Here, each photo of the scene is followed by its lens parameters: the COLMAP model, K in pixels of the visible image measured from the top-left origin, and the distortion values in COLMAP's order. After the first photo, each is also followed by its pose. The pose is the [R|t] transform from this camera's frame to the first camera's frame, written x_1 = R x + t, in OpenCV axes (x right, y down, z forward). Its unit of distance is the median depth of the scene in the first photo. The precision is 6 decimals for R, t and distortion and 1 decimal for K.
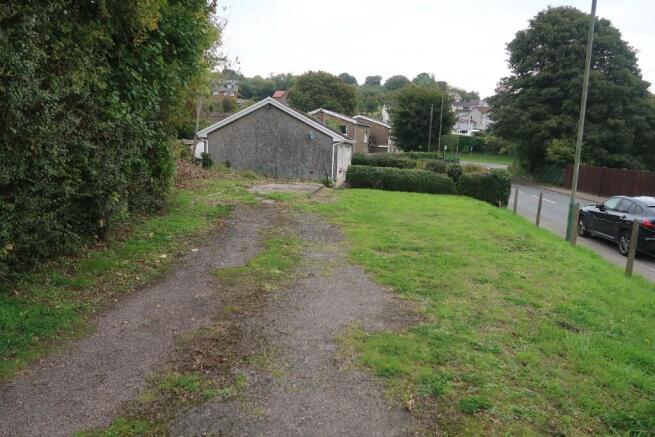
lens RADIAL K [[481.2, 0, 322.8], [0, 481.2, 214.5], [0, 0, 1]] dist [0.002795, 0.005153]
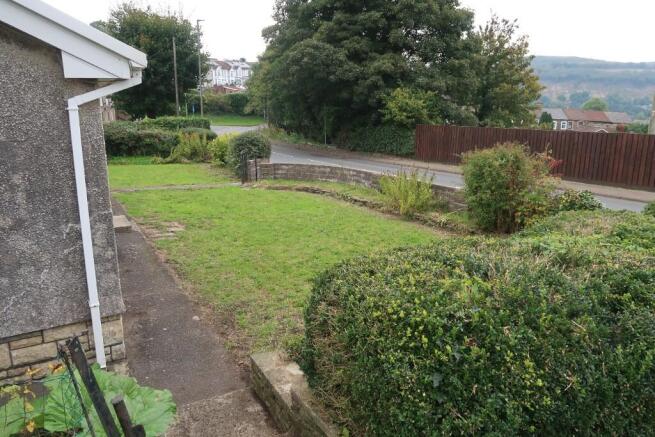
lens RADIAL K [[481.2, 0, 326.5], [0, 481.2, 216.4], [0, 0, 1]] dist [0.002795, 0.005153]
pose [[0.806029, -0.162545, 0.569119, -0.004930], [0.115525, 0.986262, 0.118070, -0.068727], [-0.580492, -0.029421, 0.813734, 0.487750]]
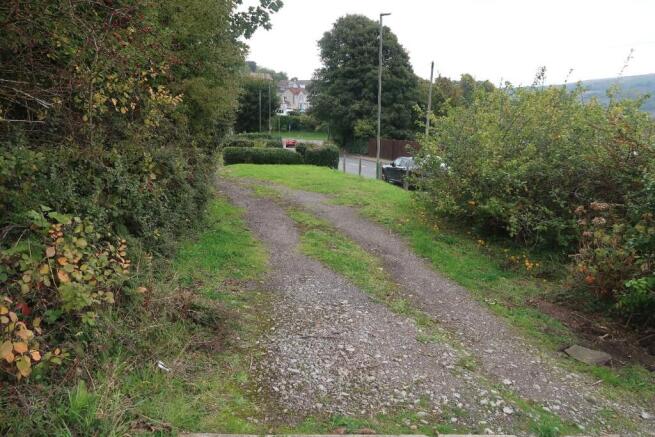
lens RADIAL K [[481.2, 0, 323.4], [0, 481.2, 220.6], [0, 0, 1]] dist [0.002795, 0.005153]
pose [[0.927399, -0.101700, 0.359984, -0.101575], [0.081489, 0.994147, 0.070925, 0.014740], [-0.365091, -0.036441, 0.930259, -0.179785]]
